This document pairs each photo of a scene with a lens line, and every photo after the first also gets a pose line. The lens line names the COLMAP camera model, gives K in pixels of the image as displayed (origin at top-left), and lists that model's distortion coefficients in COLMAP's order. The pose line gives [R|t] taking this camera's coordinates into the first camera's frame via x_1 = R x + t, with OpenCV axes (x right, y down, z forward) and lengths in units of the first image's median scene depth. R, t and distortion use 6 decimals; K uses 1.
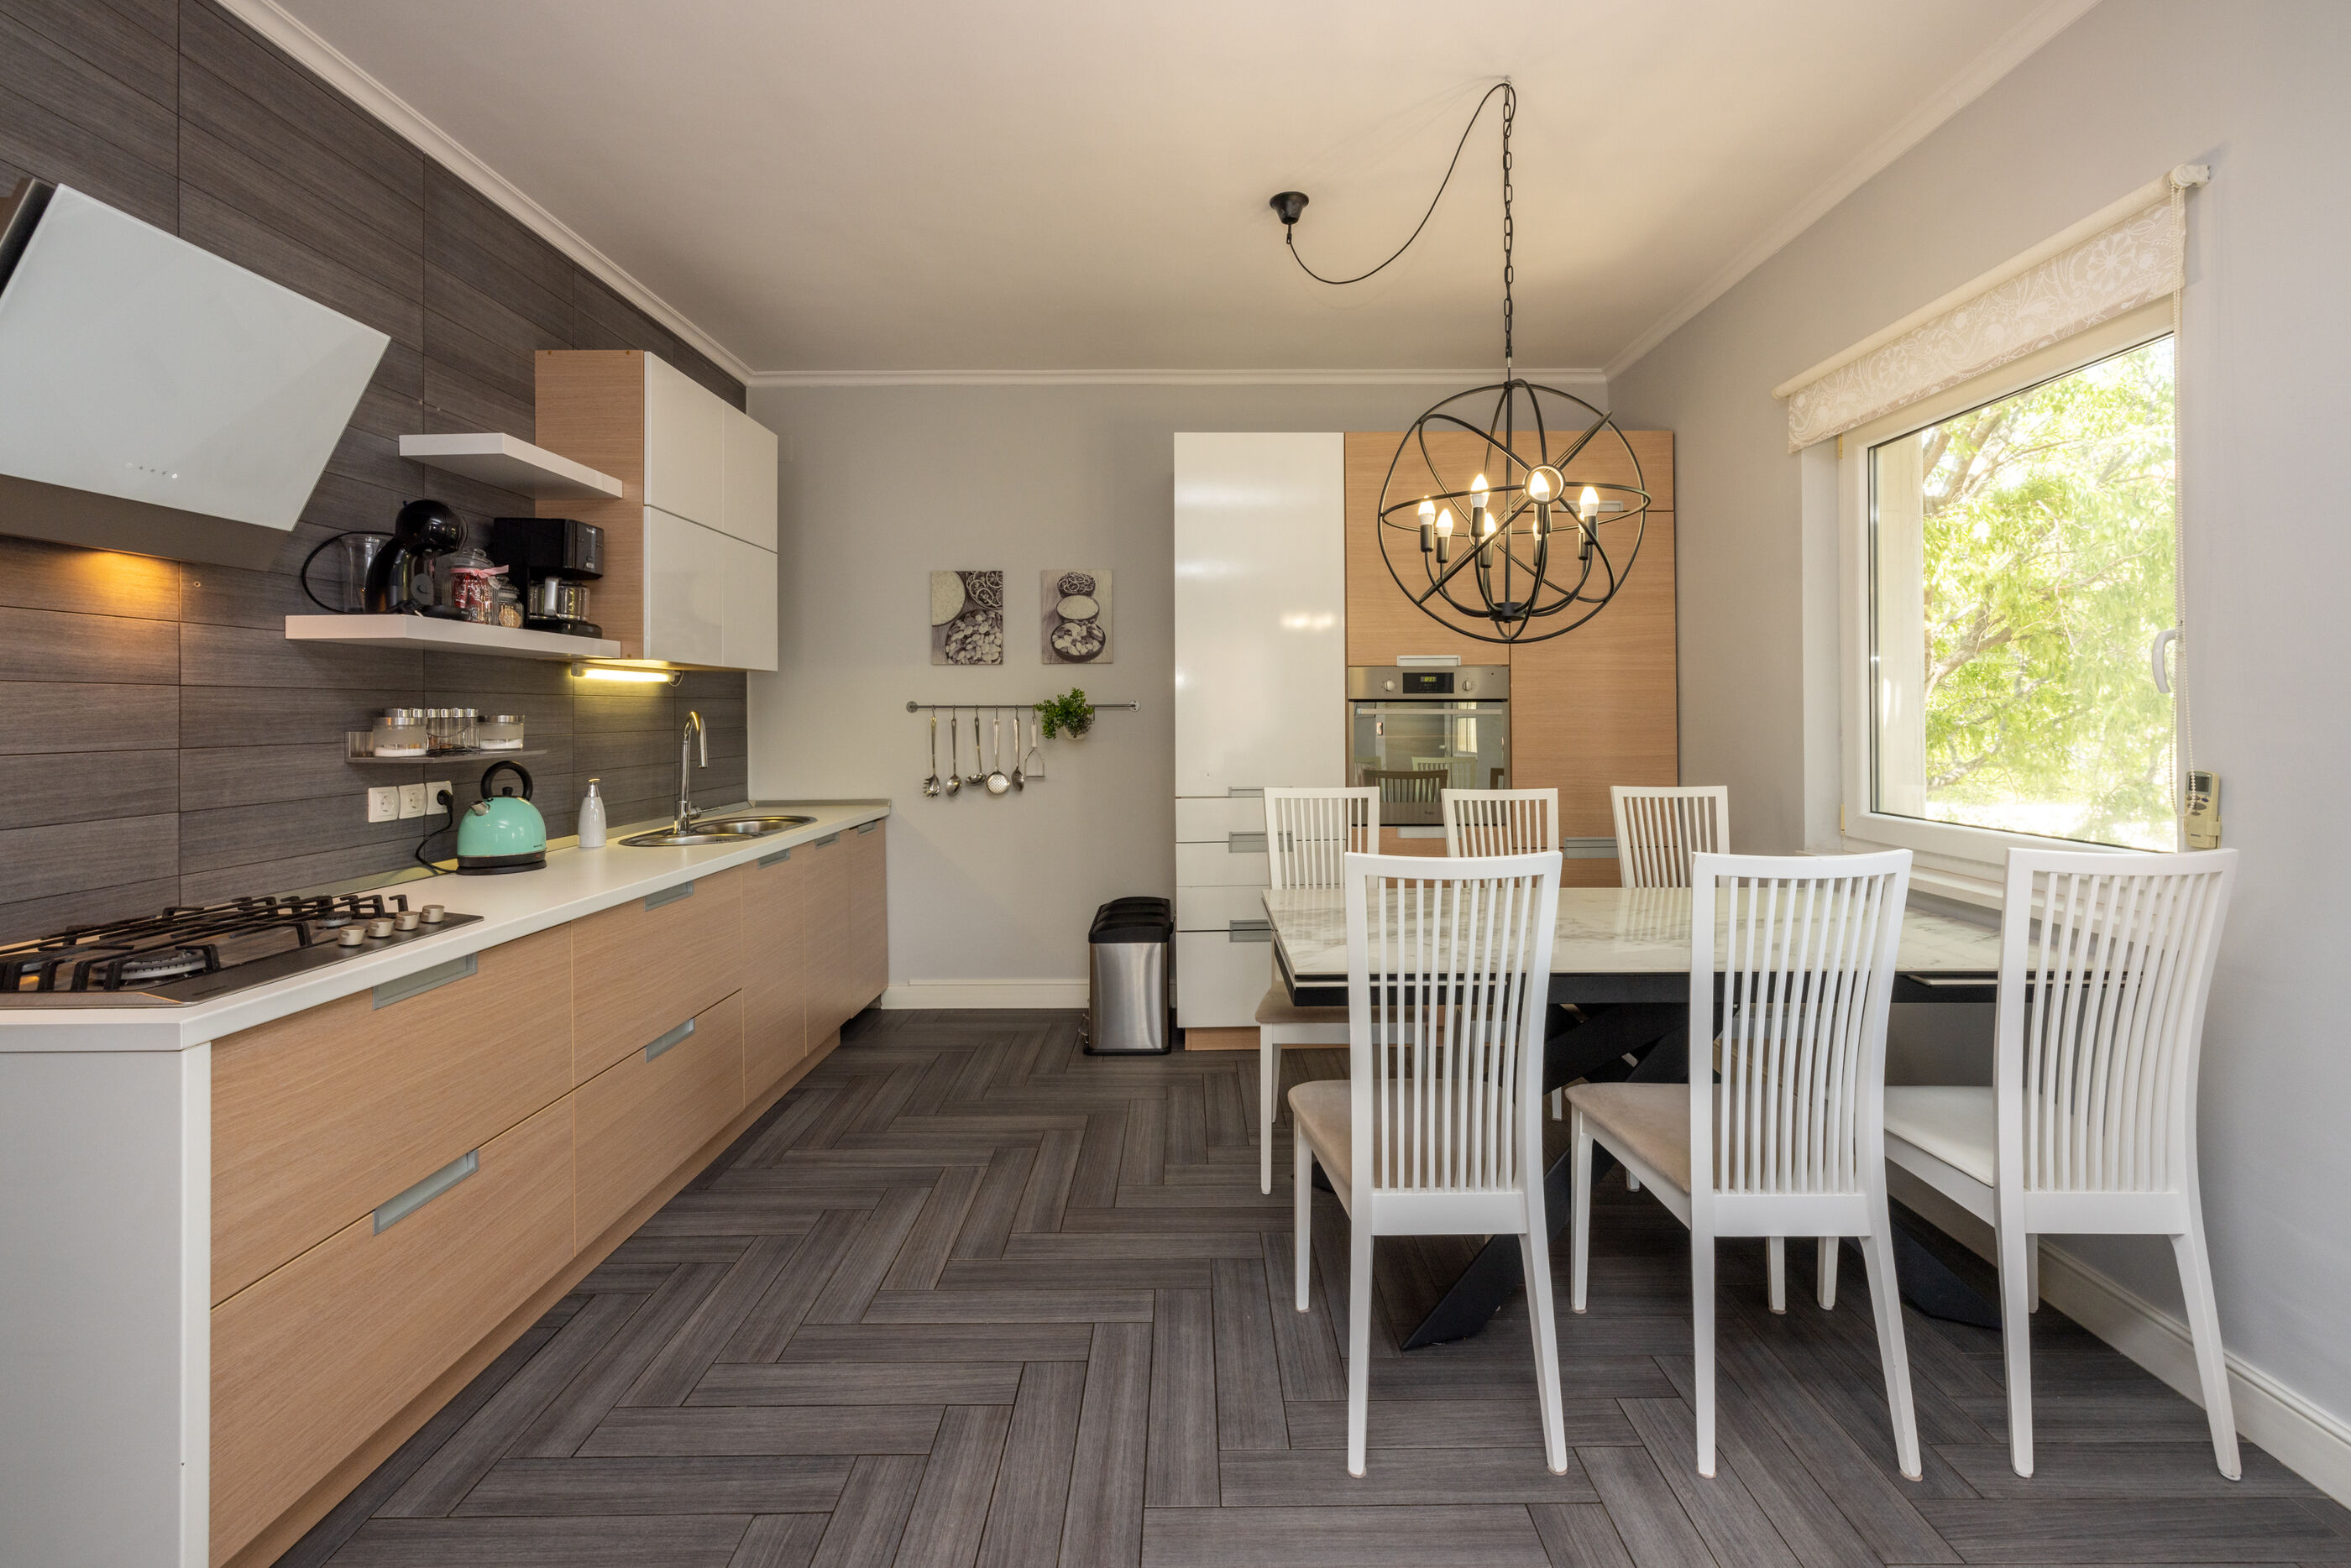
lens RADIAL K [[1012.0, 0, 1194.5], [0, 1012.0, 706.4], [0, 0, 1]] dist [0.001629, 0.000167]
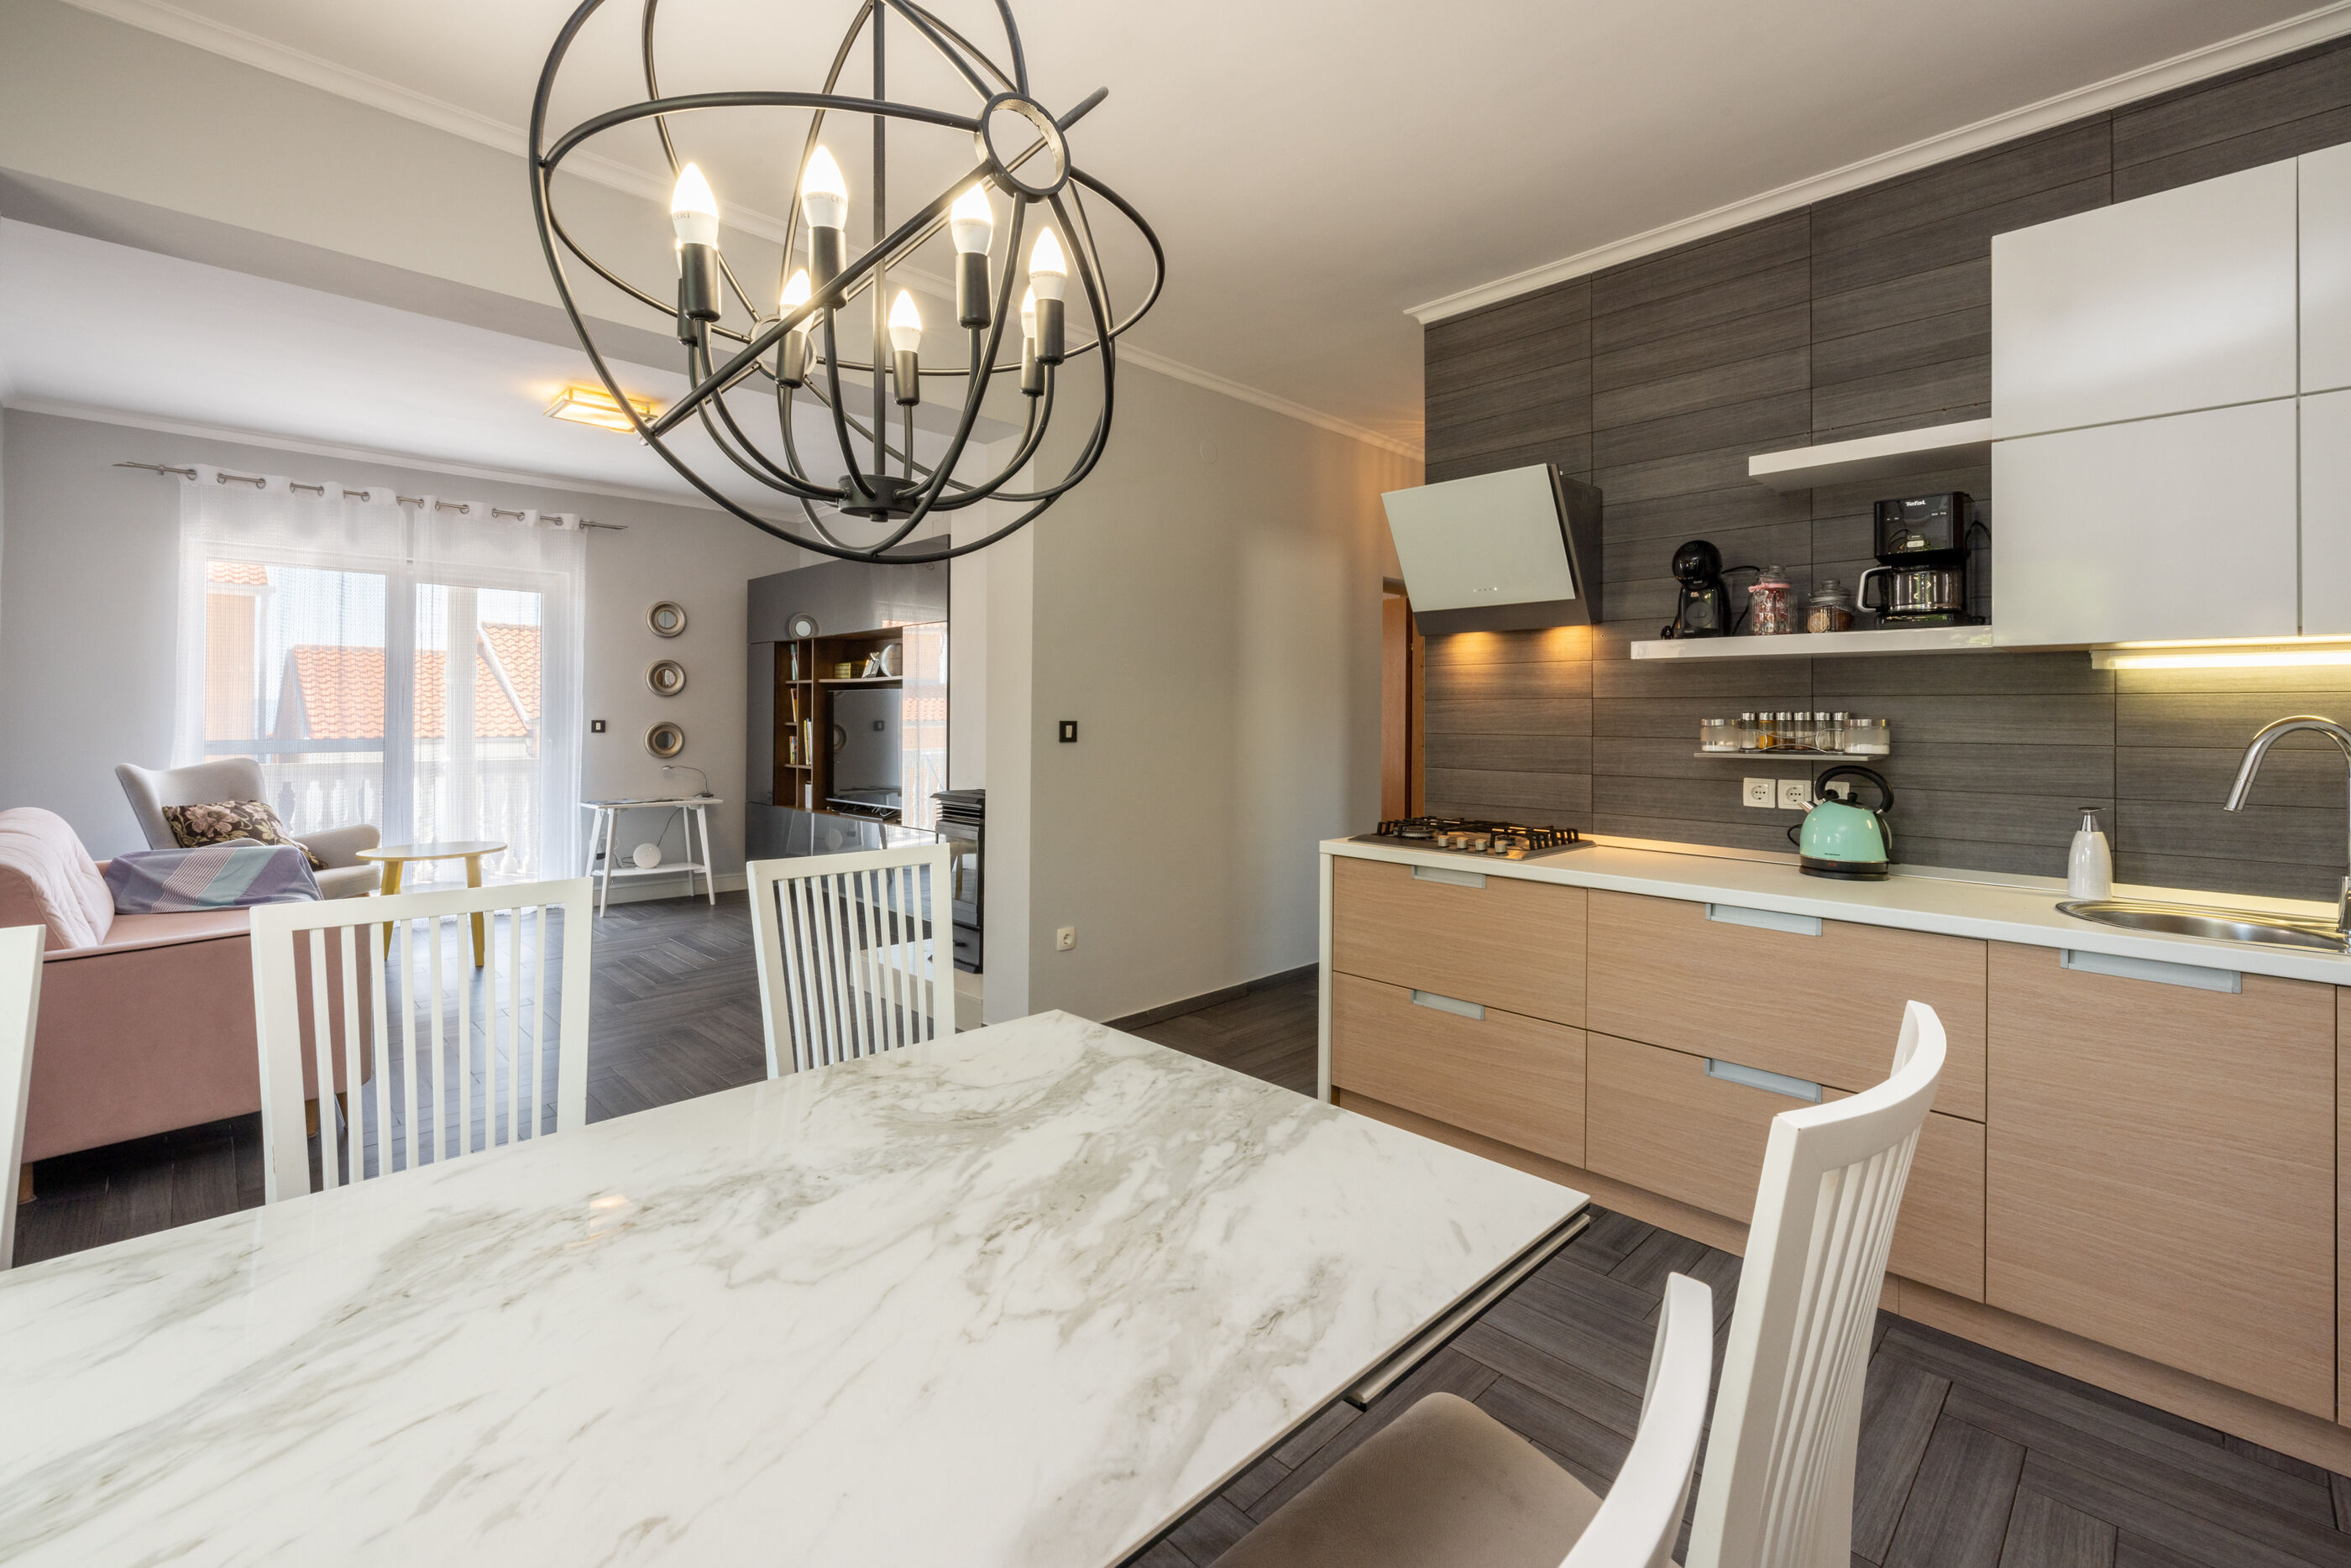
lens RADIAL K [[1001.0, 0, 1184.4], [0, 1001.0, 709.7], [0, 0, 1]] dist [-0.002256, -0.000060]
pose [[-0.713401, -0.002690, -0.700751, 0.507432], [0.002075, 0.999980, -0.005951, 0.004908], [0.700753, -0.005699, -0.713381, 1.375575]]
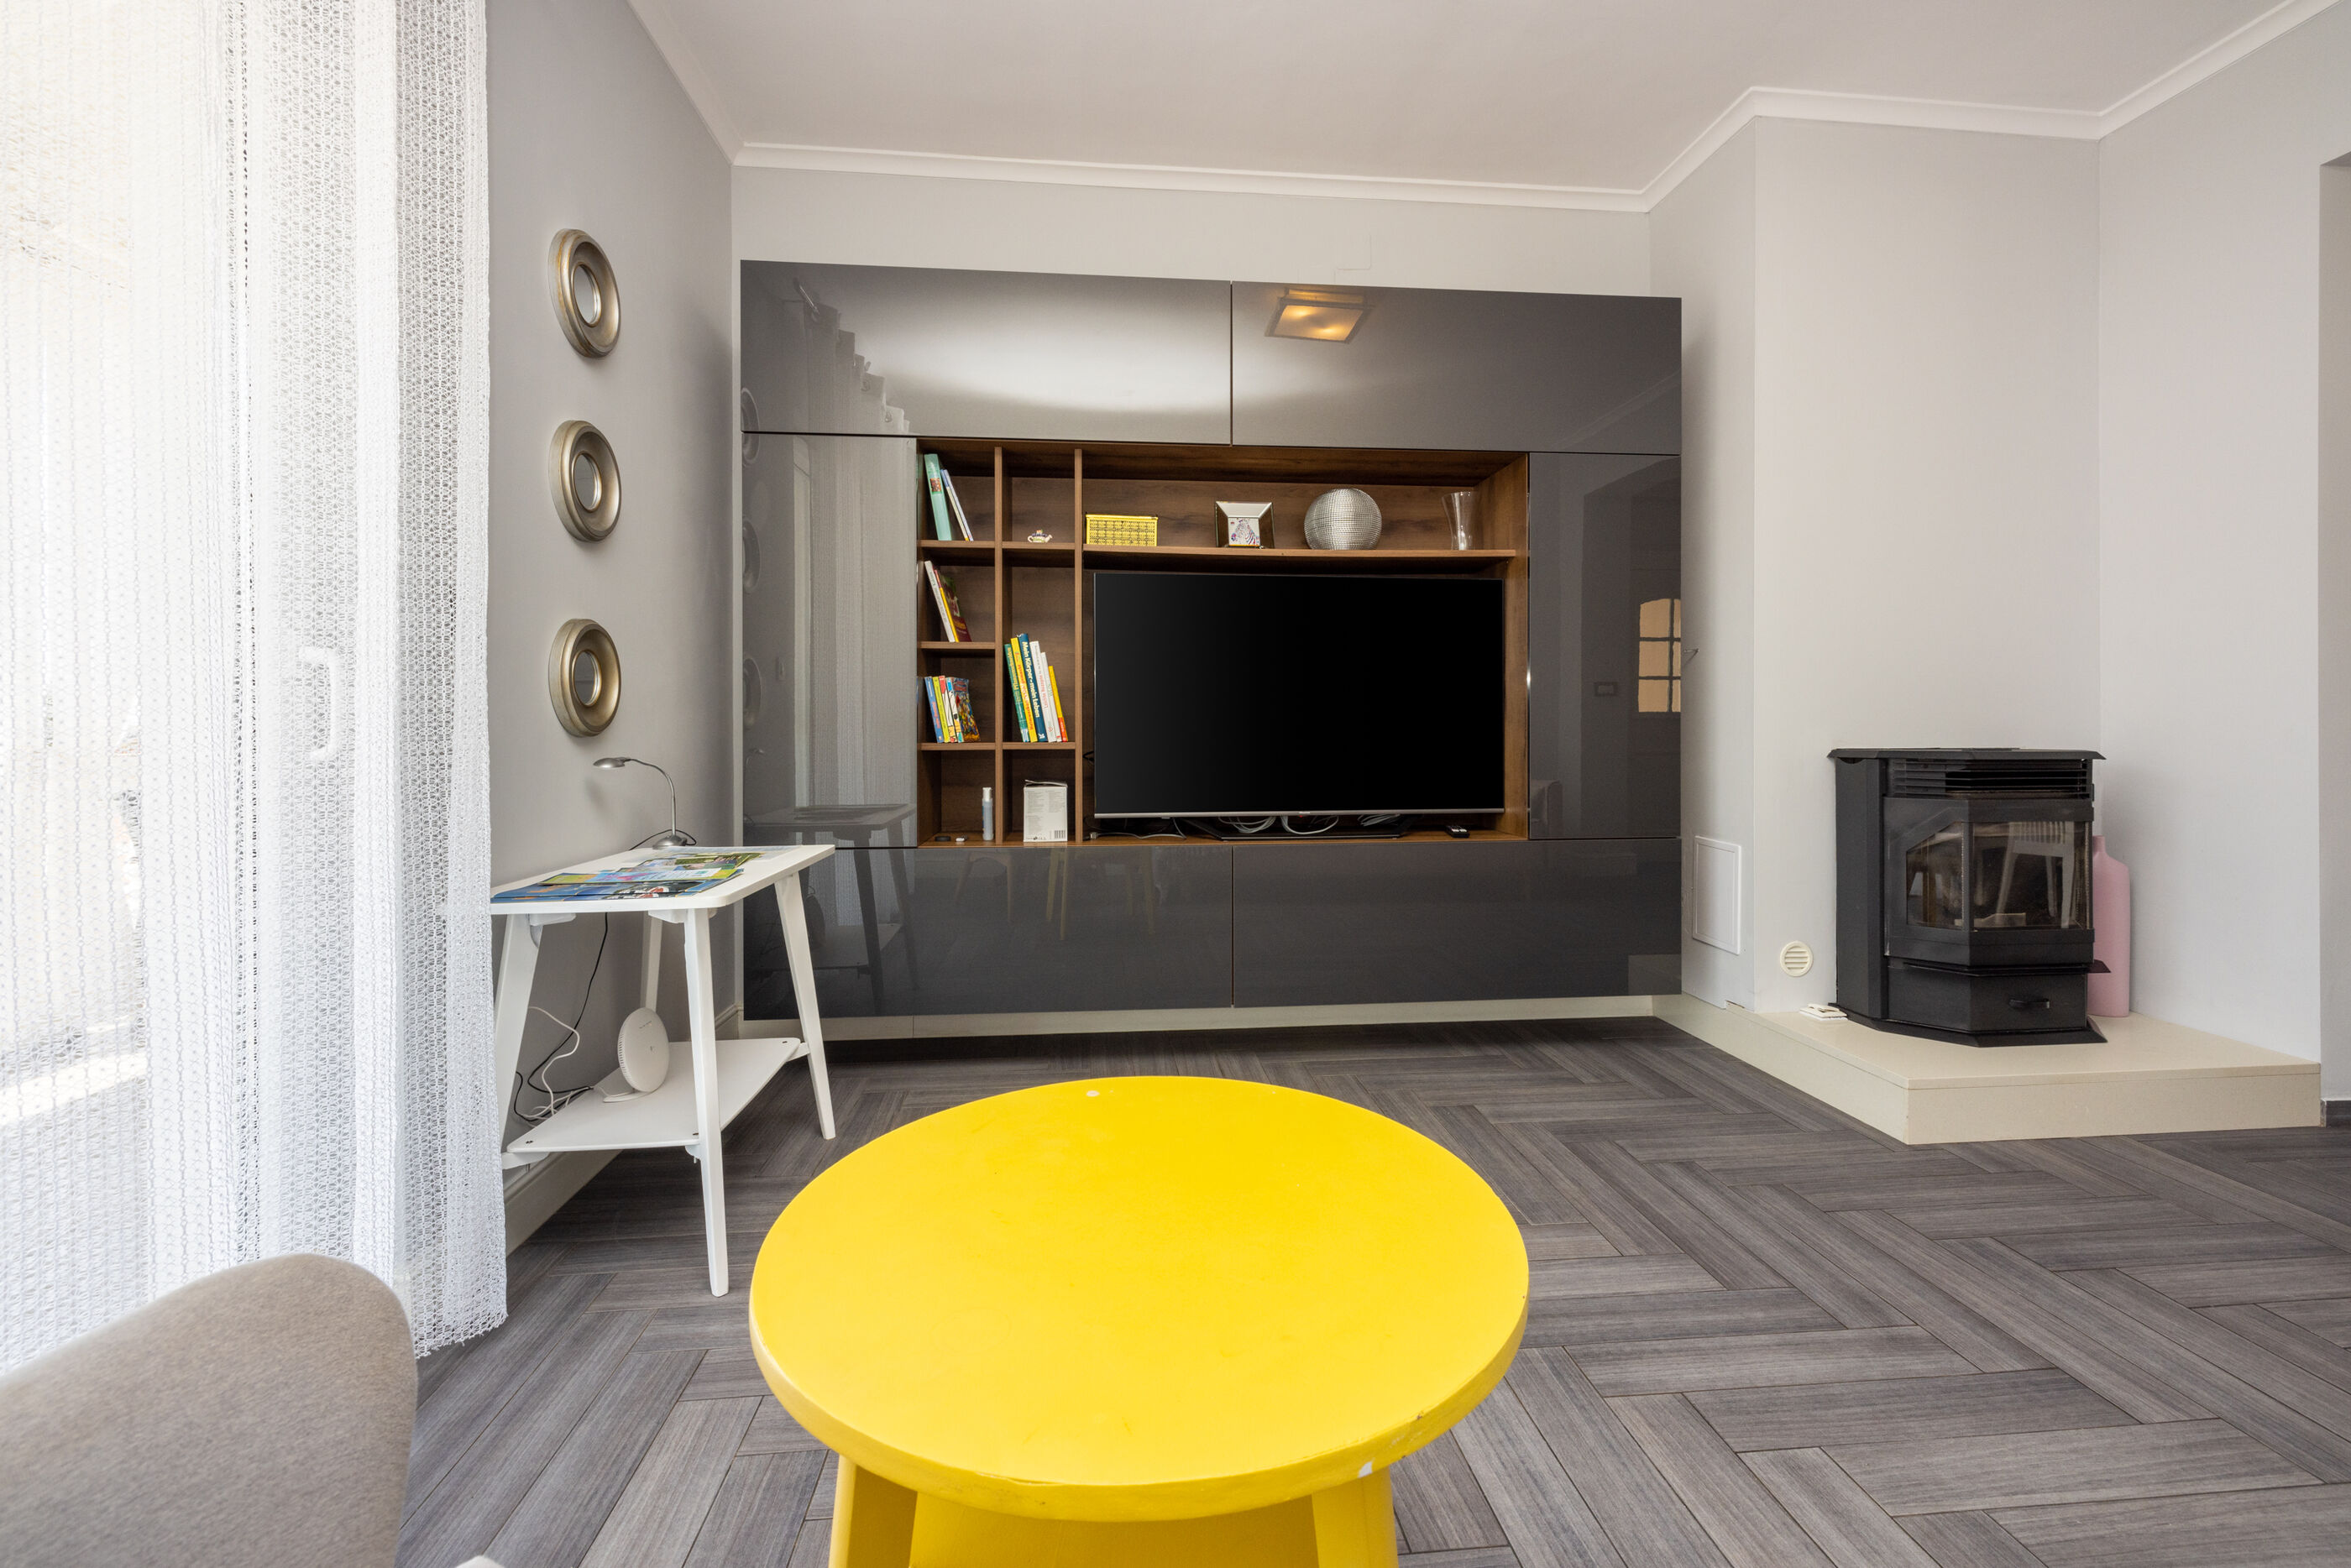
lens RADIAL K [[1003.8, 0, 1178.8], [0, 1003.8, 730.5], [0, 0, 1]] dist [0.003915, -0.000255]
pose [[0.092075, 0.015702, -0.995628, 0.503266], [0.002444, 0.999869, 0.015994, 0.109963], [0.995749, -0.003906, 0.092024, -1.276092]]
